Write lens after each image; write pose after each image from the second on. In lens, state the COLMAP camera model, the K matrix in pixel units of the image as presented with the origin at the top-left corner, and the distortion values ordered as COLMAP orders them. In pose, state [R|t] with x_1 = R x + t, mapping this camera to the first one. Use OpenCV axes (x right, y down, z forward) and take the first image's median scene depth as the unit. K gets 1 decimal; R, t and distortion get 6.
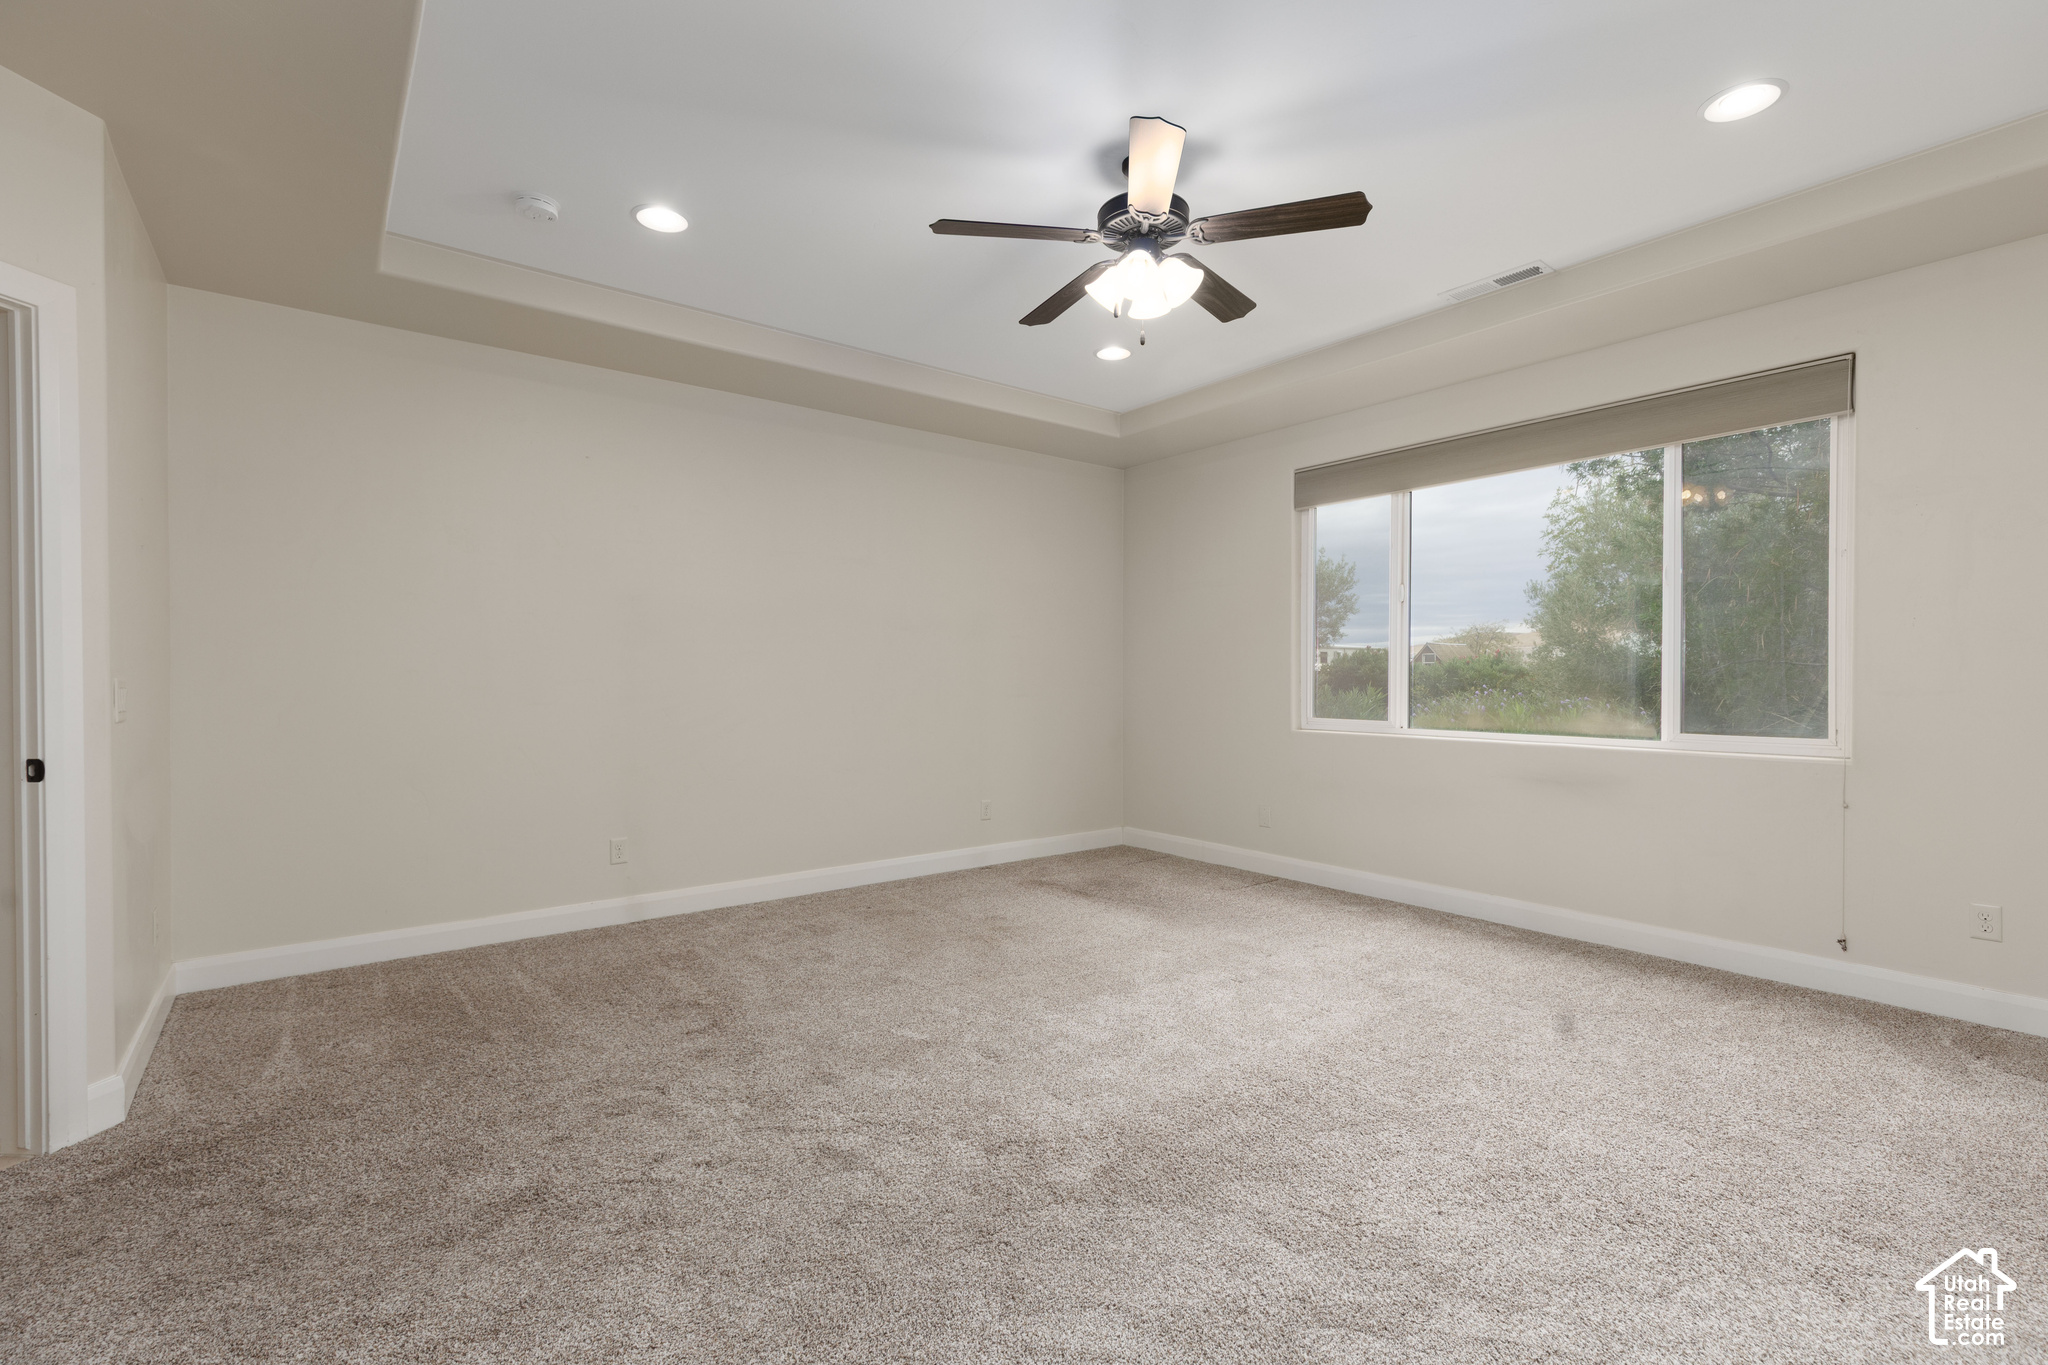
lens RADIAL K [[912.3, 0, 1023.9], [0, 912.3, 677.5], [0, 0, 1]] dist [0.005128, 0.000806]
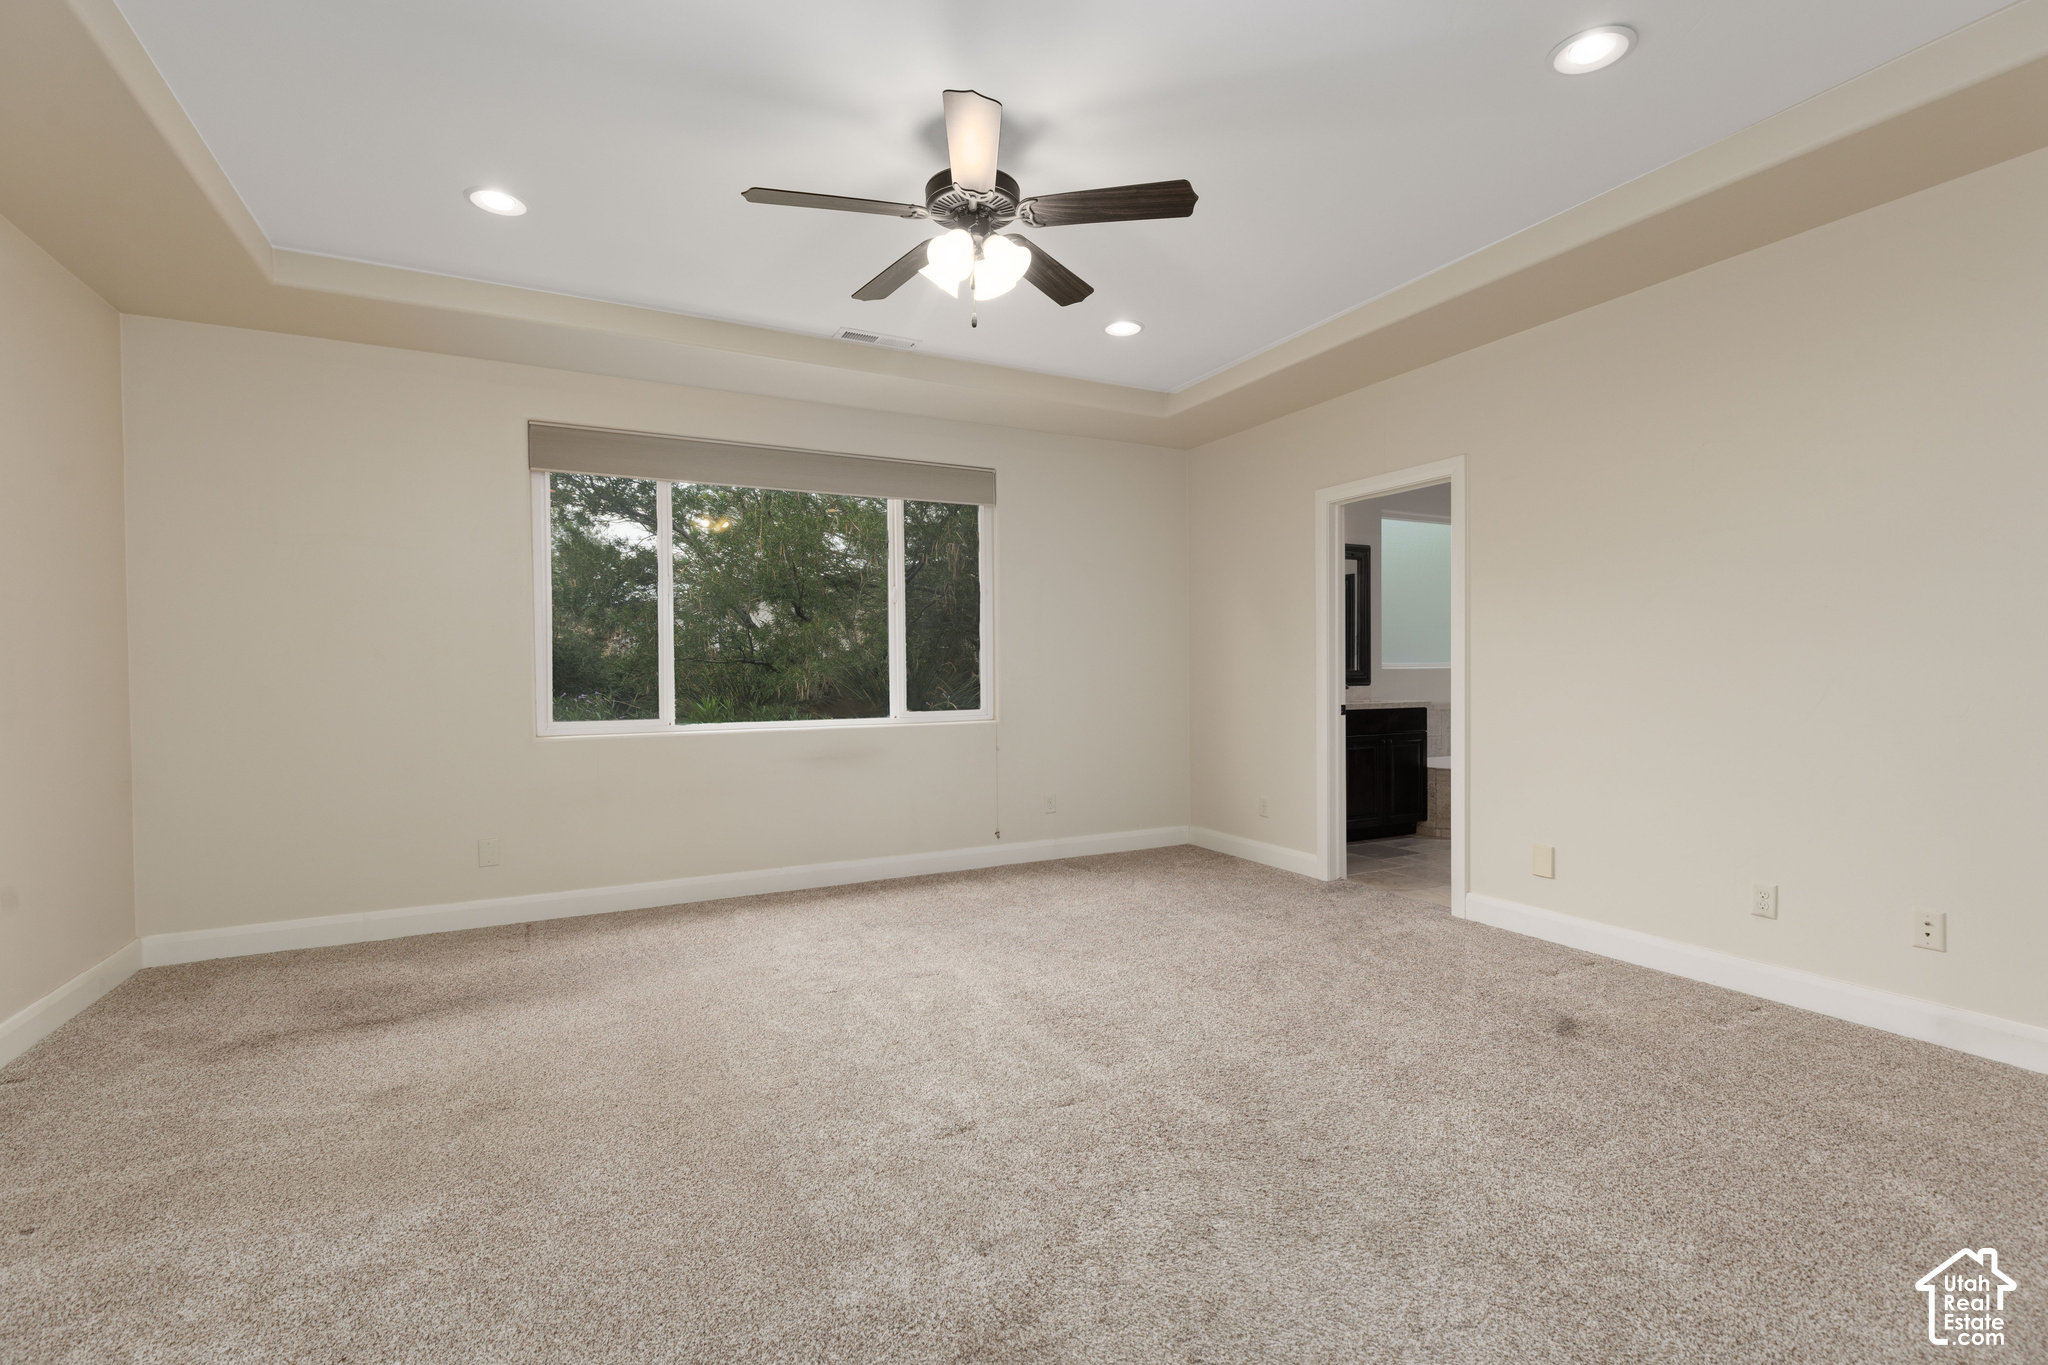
lens RADIAL K [[912.3, 0, 1031.8], [0, 912.3, 676.1], [0, 0, 1]] dist [0.005128, 0.000806]
pose [[0.169379, -0.001118, 0.985550, -0.594101], [0.009623, 0.999954, -0.000519, 0.009152], [-0.985504, 0.009571, 0.169382, 0.572211]]
